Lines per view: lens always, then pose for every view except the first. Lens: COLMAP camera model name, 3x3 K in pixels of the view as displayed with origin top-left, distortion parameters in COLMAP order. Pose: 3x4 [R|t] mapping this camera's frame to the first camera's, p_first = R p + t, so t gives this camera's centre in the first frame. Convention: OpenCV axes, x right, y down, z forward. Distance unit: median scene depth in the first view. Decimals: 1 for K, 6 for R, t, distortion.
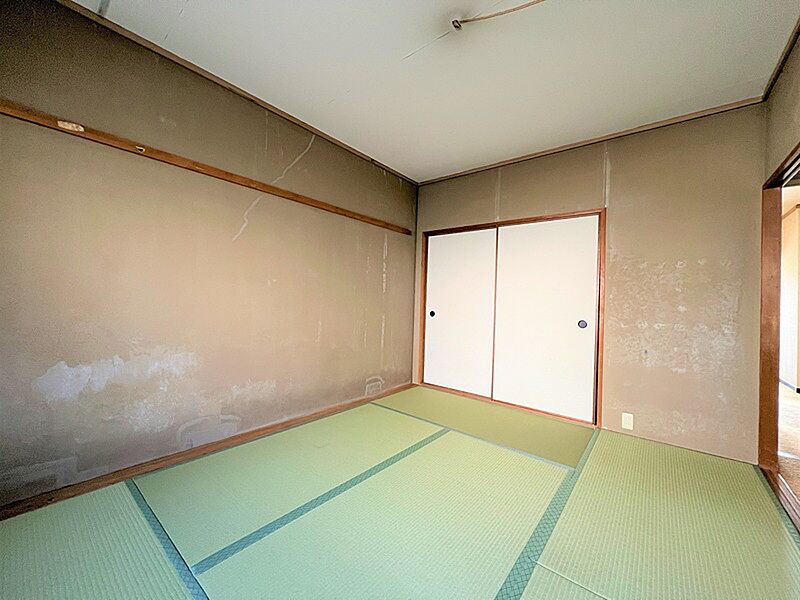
lens RADIAL K [[319.0, 0, 399.2], [0, 319.0, 296.7], [0, 0, 1]] dist [-0.001184, -0.000506]
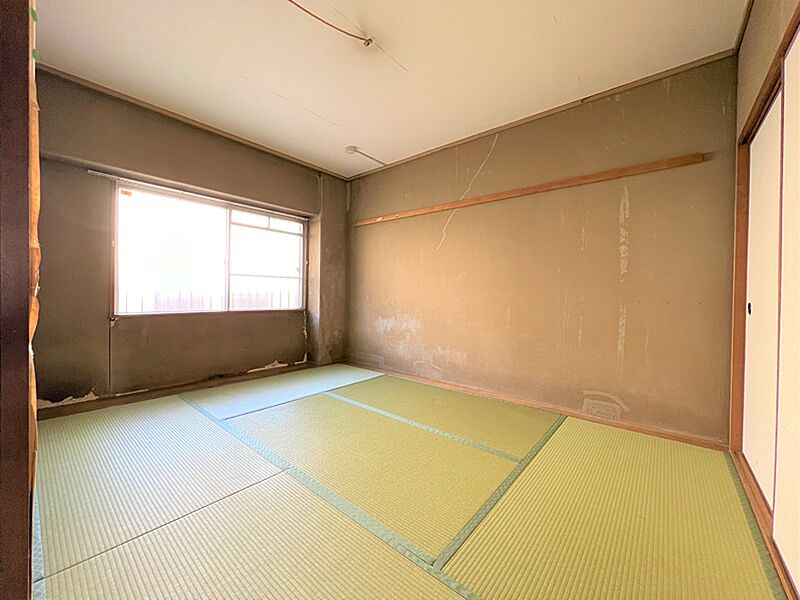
lens RADIAL K [[319.0, 0, 399.2], [0, 319.0, 296.7], [0, 0, 1]] dist [-0.001184, -0.000506]
pose [[-0.018011, -0.022474, -0.999585, 0.685026], [0.000882, 0.999747, -0.022494, 0.054715], [0.999837, -0.001287, -0.017987, 0.592249]]
